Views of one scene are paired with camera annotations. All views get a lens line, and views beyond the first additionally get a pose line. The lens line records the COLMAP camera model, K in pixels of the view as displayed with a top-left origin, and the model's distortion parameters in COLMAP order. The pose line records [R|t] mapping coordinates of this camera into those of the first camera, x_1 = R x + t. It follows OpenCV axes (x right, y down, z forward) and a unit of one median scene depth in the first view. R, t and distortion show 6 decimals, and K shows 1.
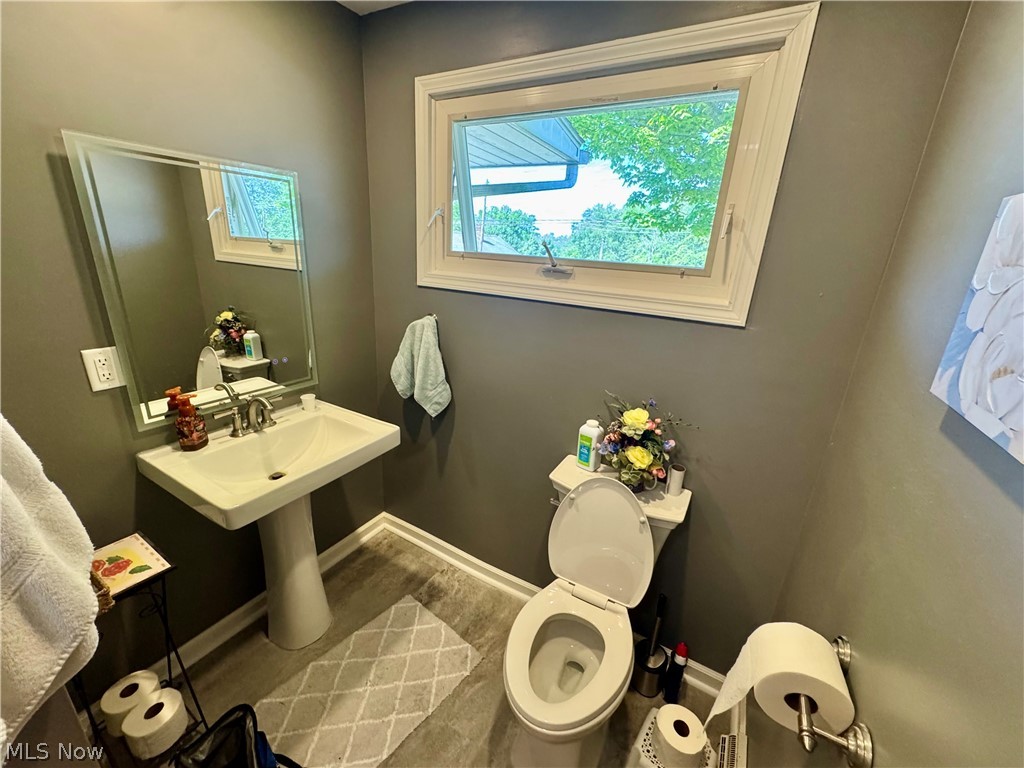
lens RADIAL K [[408.0, 0, 512.4], [0, 408.0, 384.0], [0, 0, 1]] dist [-0.016841, -0.000085]
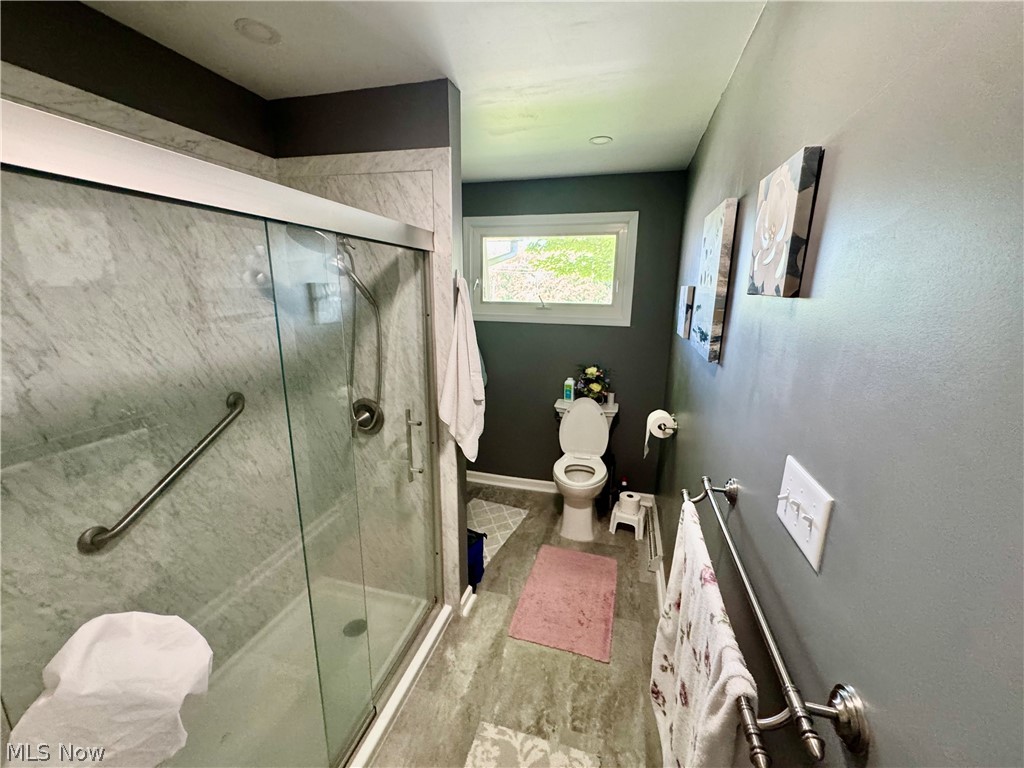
lens RADIAL K [[408.0, 0, 511.6], [0, 408.0, 385.8], [0, 0, 1]] dist [-0.016841, -0.000085]
pose [[0.967090, -0.097876, 0.234857, -0.659859], [0.117562, 0.990502, -0.071306, 0.274164], [-0.225647, 0.096570, 0.969411, -1.069540]]
